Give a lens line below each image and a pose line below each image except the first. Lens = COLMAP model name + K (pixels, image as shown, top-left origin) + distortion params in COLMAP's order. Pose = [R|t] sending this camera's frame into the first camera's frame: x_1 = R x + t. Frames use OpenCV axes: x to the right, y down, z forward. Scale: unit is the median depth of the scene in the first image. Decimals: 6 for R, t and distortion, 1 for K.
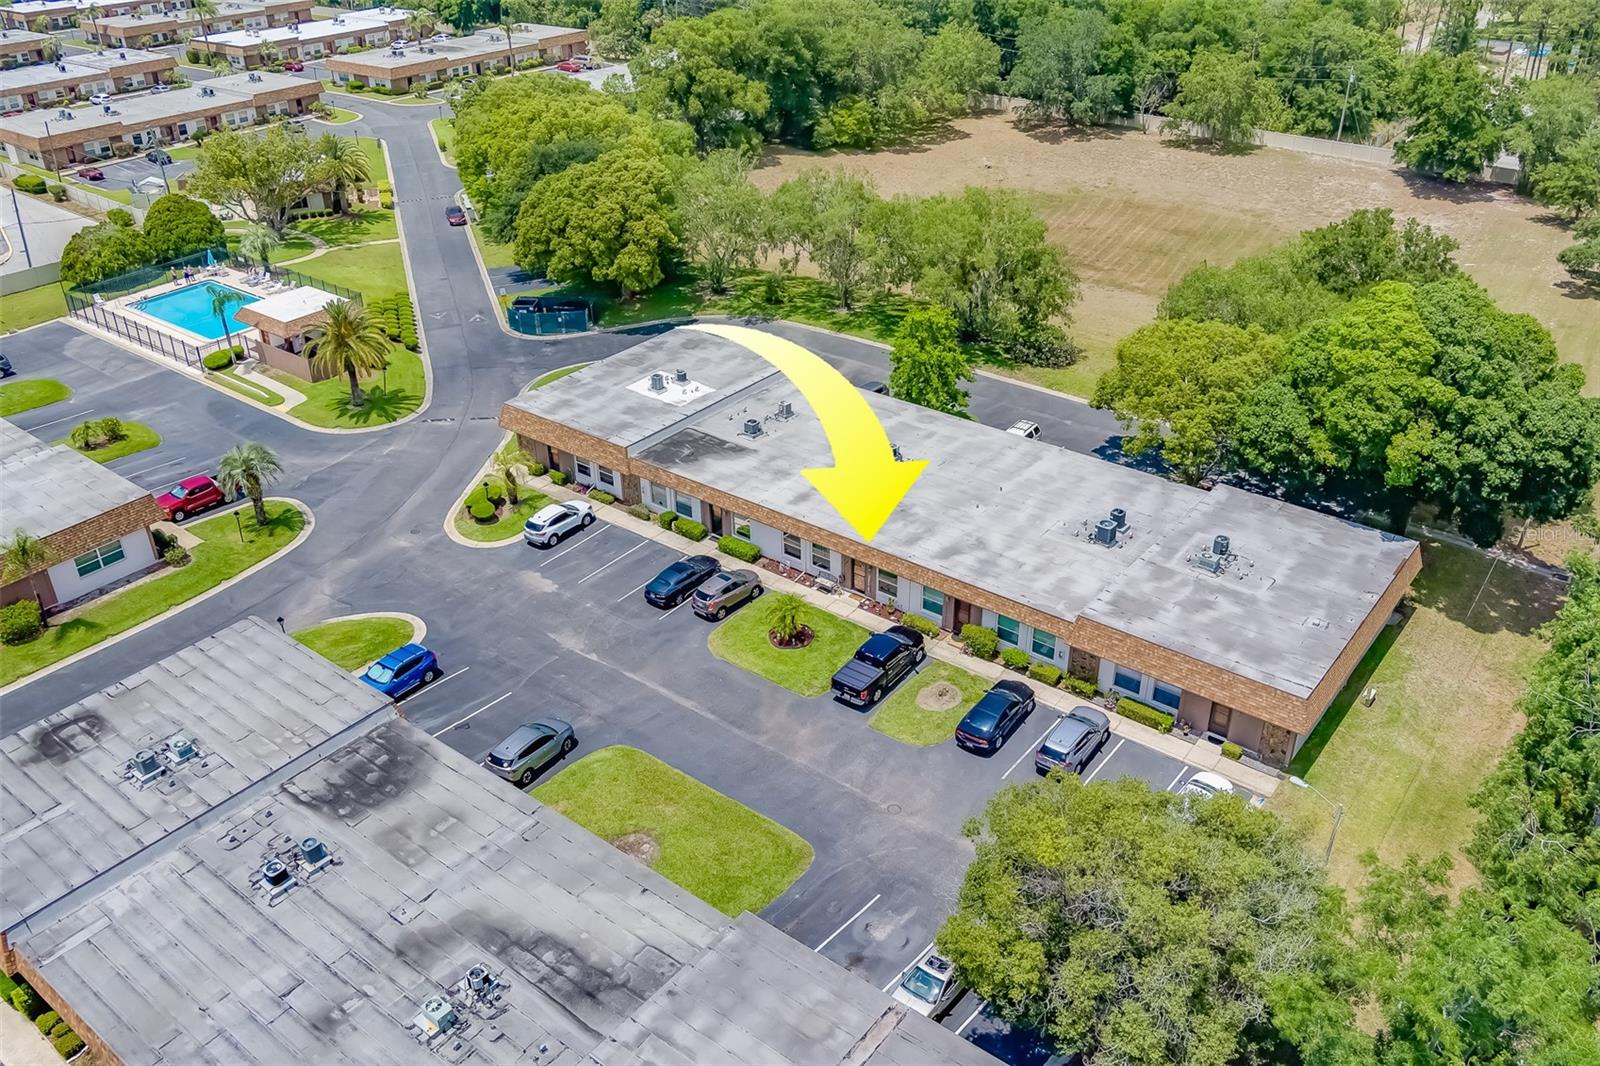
lens RADIAL K [[1320.8, 0, 799.4], [0, 1320.8, 513.5], [0, 0, 1]] dist [-0.077534, 0.038181]
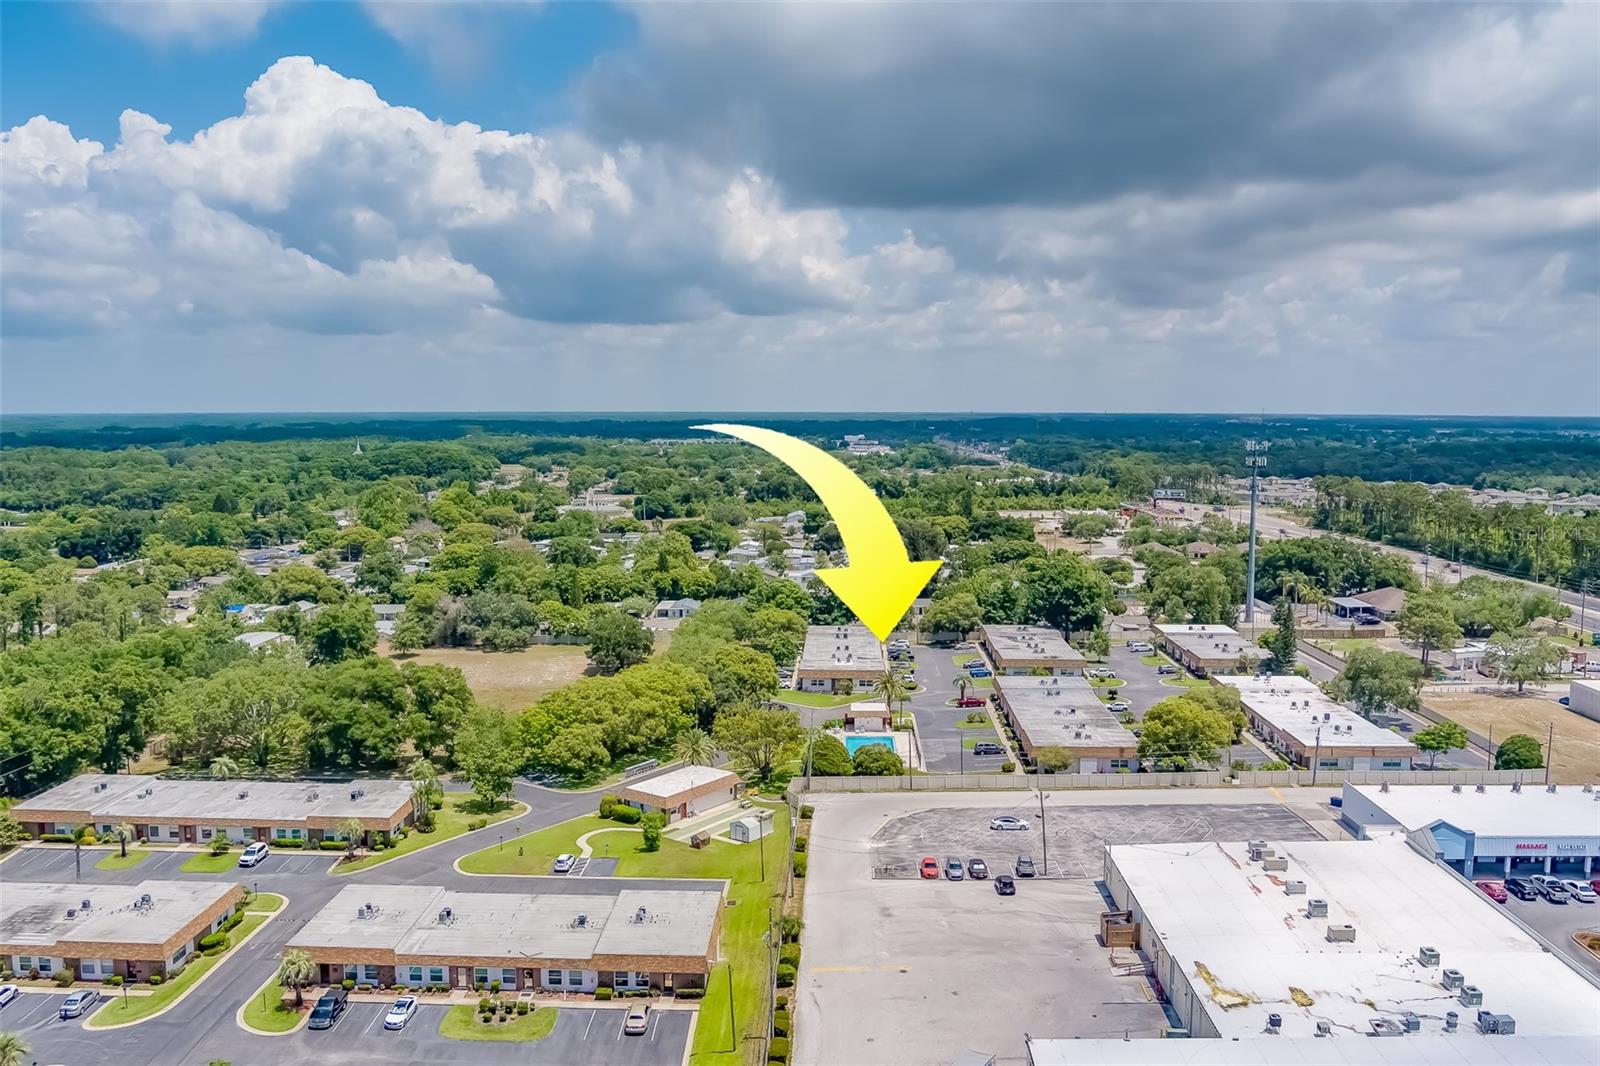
lens RADIAL K [[1320.8, 0, 799.4], [0, 1320.8, 513.5], [0, 0, 1]] dist [-0.077534, 0.038181]
pose [[-0.588448, -0.056625, 0.806550, -1.903223], [0.396968, 0.848803, 0.349213, -1.146386], [-0.704376, 0.525668, -0.476999, 1.792417]]
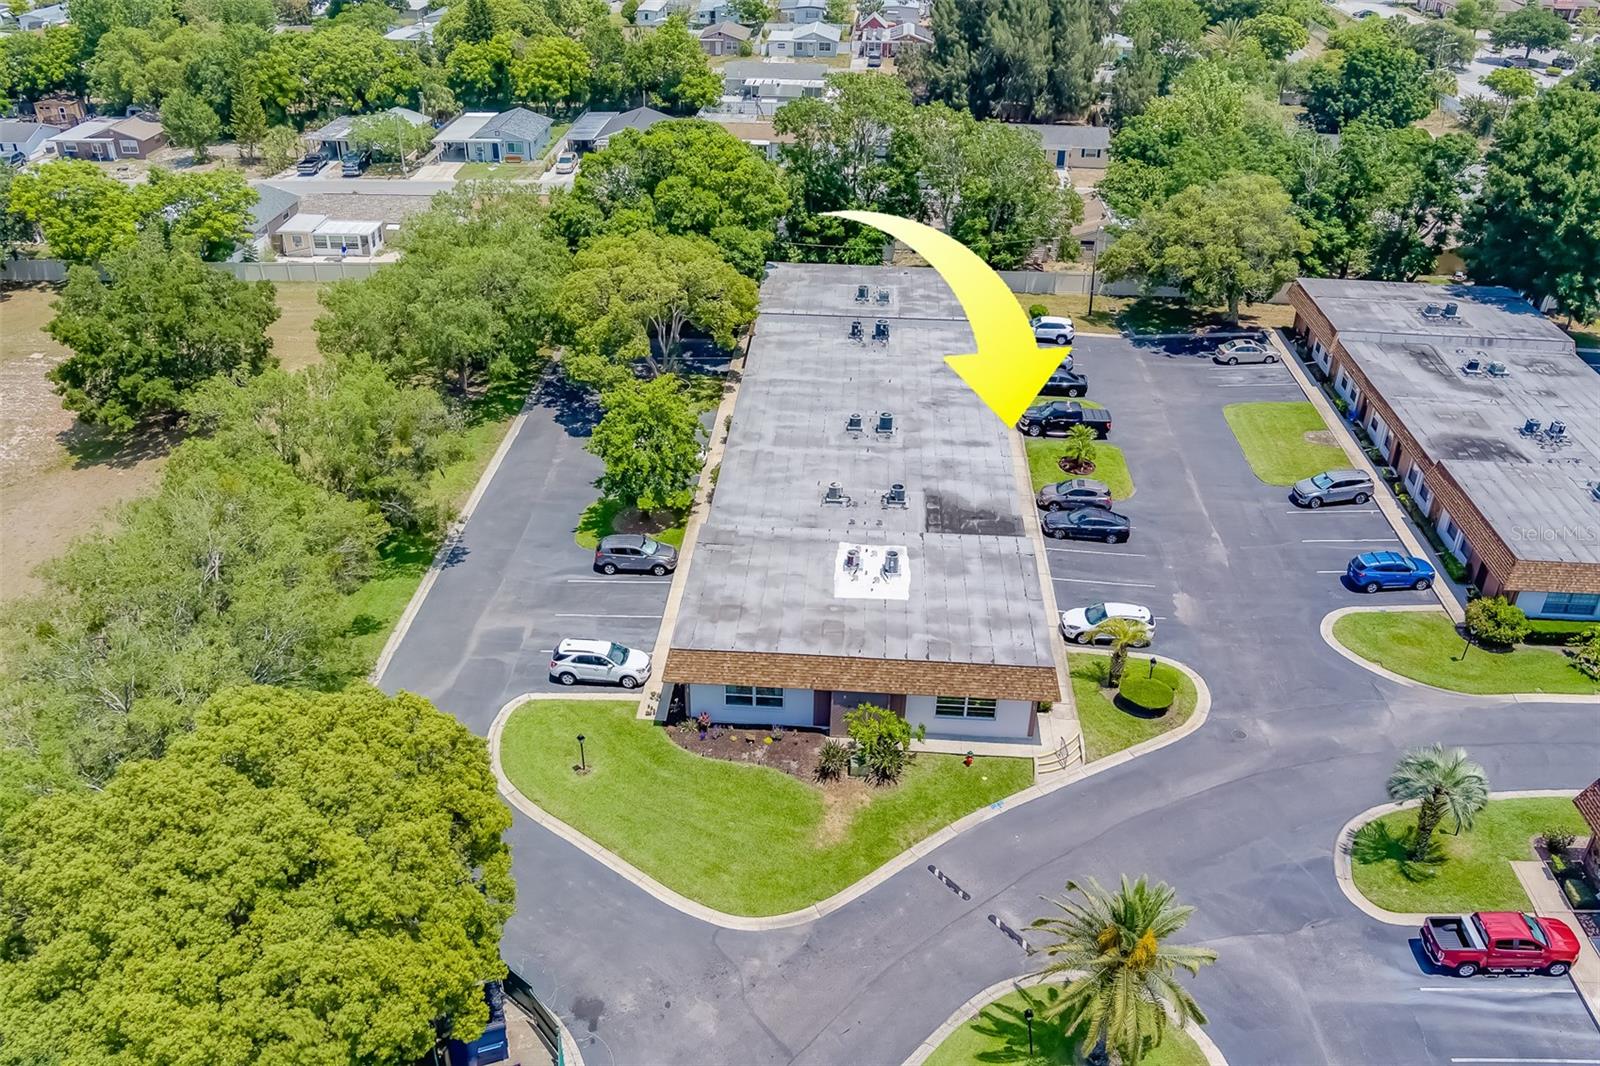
lens RADIAL K [[1320.8, 0, 799.4], [0, 1320.8, 513.5], [0, 0, 1]] dist [-0.077534, 0.038181]
pose [[-0.568991, -0.403746, 0.716407, -0.448398], [0.391749, 0.632892, 0.667818, -0.472972], [-0.723037, 0.660634, -0.201942, 0.877659]]
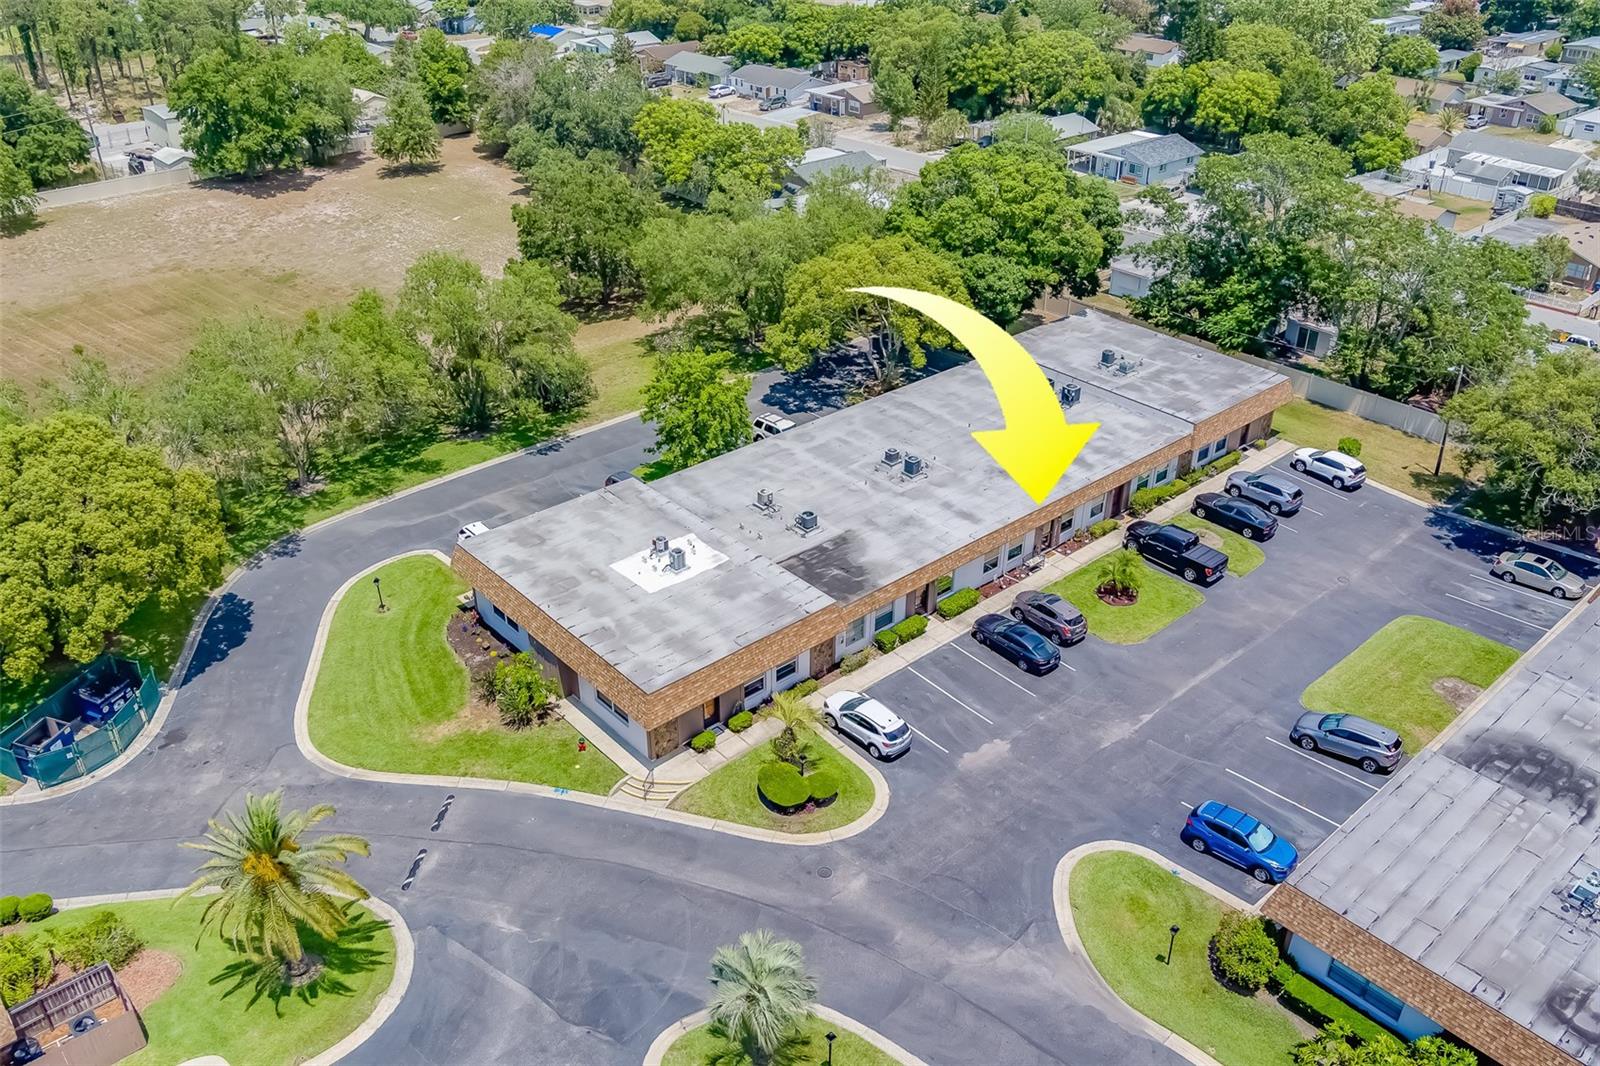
lens RADIAL K [[1320.8, 0, 799.4], [0, 1320.8, 513.5], [0, 0, 1]] dist [-0.077534, 0.038181]
pose [[0.180430, -0.470474, 0.863770, -0.554200], [0.472340, 0.811741, 0.343469, -0.261628], [-0.862751, 0.346022, 0.368686, 0.489227]]
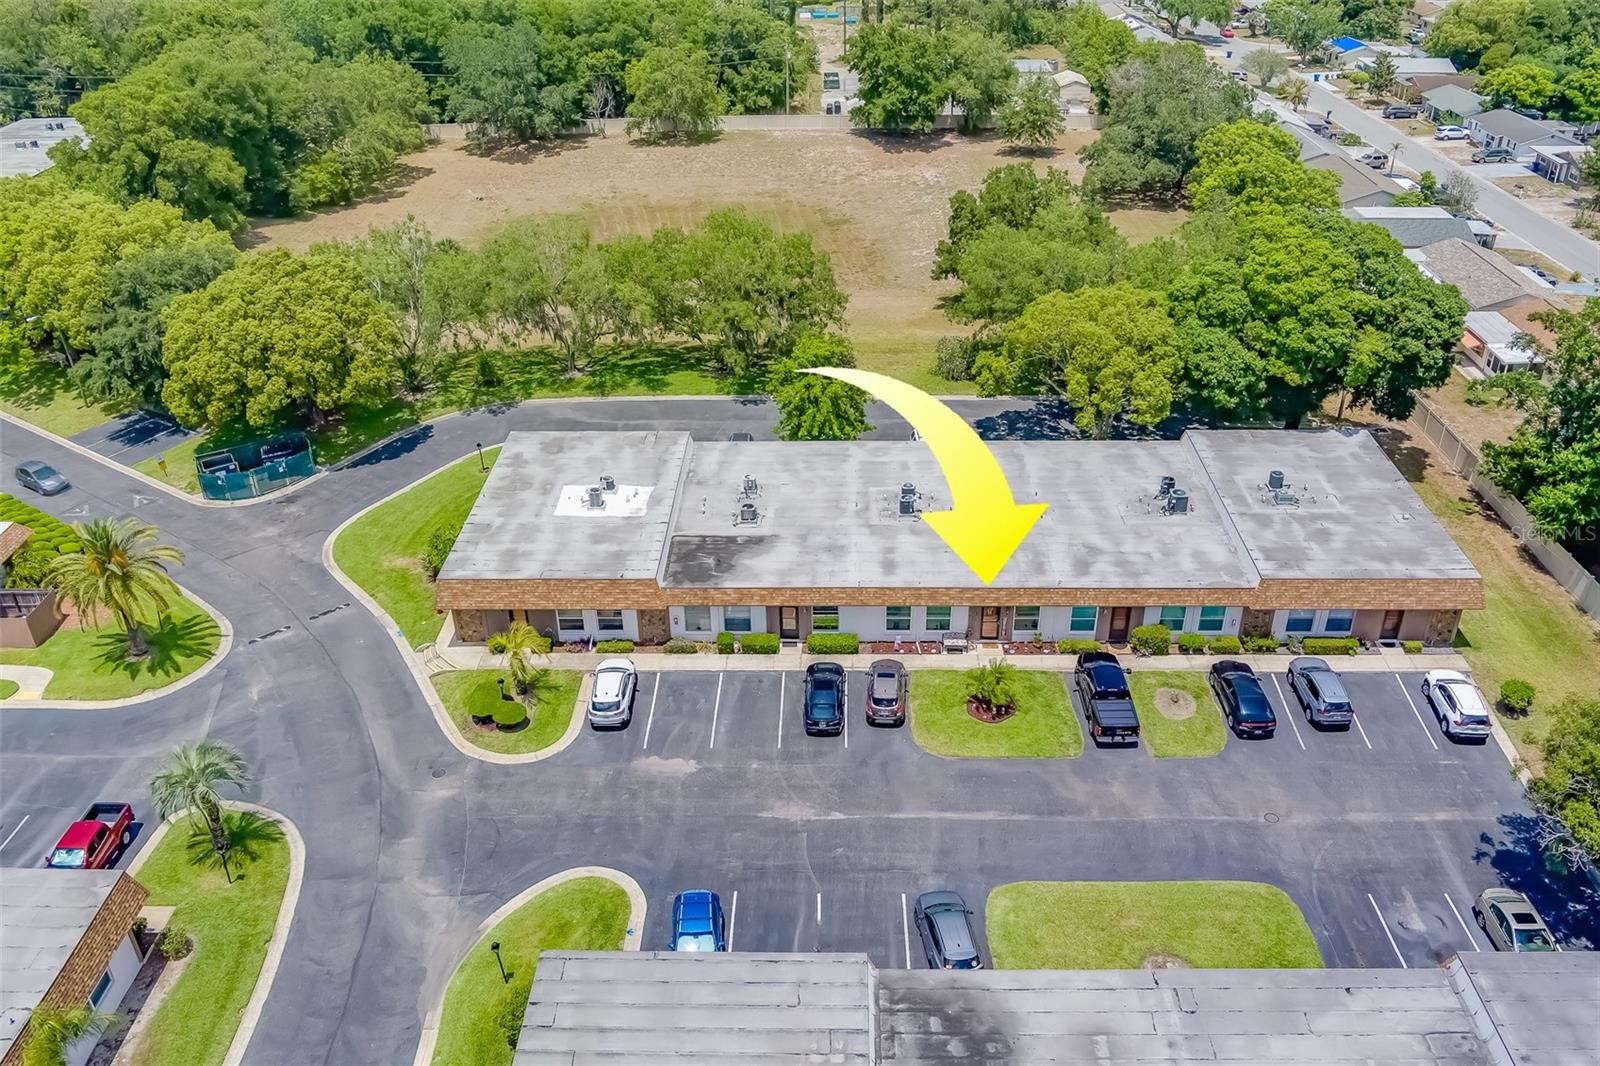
lens RADIAL K [[1320.8, 0, 799.4], [0, 1320.8, 513.5], [0, 0, 1]] dist [-0.077534, 0.038181]
pose [[0.803076, -0.293777, 0.518424, -0.331967], [0.295444, 0.951858, 0.081728, -0.090563], [-0.517476, 0.087532, 0.851209, 0.165799]]
